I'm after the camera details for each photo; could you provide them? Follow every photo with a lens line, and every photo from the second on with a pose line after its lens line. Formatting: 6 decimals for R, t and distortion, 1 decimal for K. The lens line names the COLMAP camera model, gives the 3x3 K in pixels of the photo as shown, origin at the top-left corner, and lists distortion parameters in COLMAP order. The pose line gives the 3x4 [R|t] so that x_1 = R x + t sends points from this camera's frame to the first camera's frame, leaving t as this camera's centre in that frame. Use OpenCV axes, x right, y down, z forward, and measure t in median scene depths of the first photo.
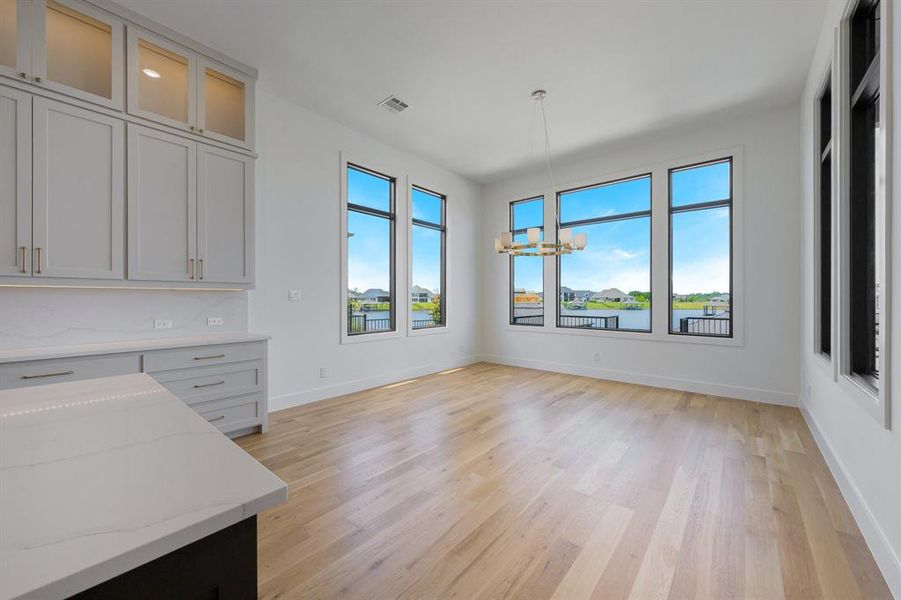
lens RADIAL K [[349.4, 0, 451.9], [0, 349.4, 300.0], [0, 0, 1]] dist [0.000118, 0.000049]
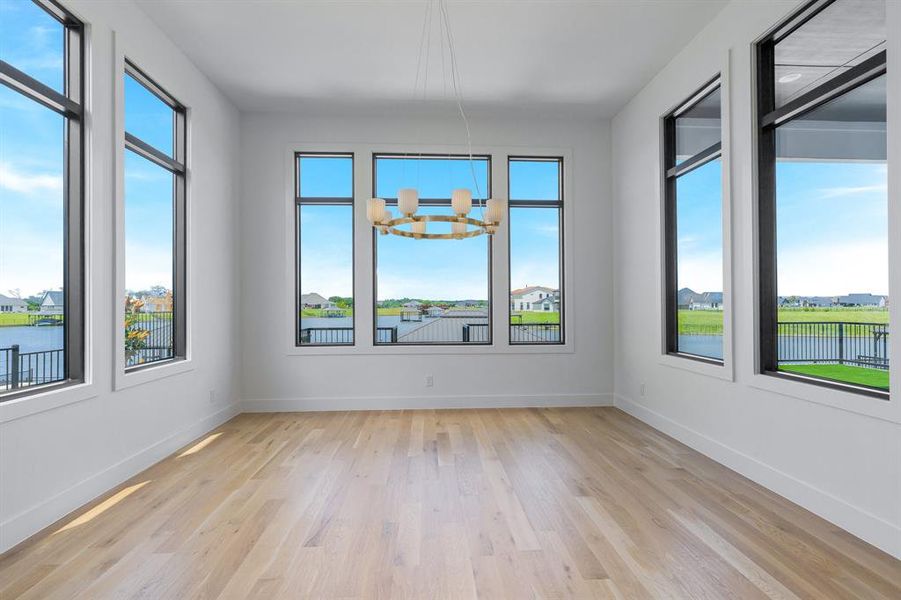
lens RADIAL K [[422.9, 0, 449.8], [0, 422.9, 300.4], [0, 0, 1]] dist [-0.001417, -0.000130]
pose [[0.718947, 0.003792, 0.695055, -0.173117], [0.006902, 0.999897, -0.012594, -0.000642], [-0.695031, 0.013851, 0.718847, 0.279183]]
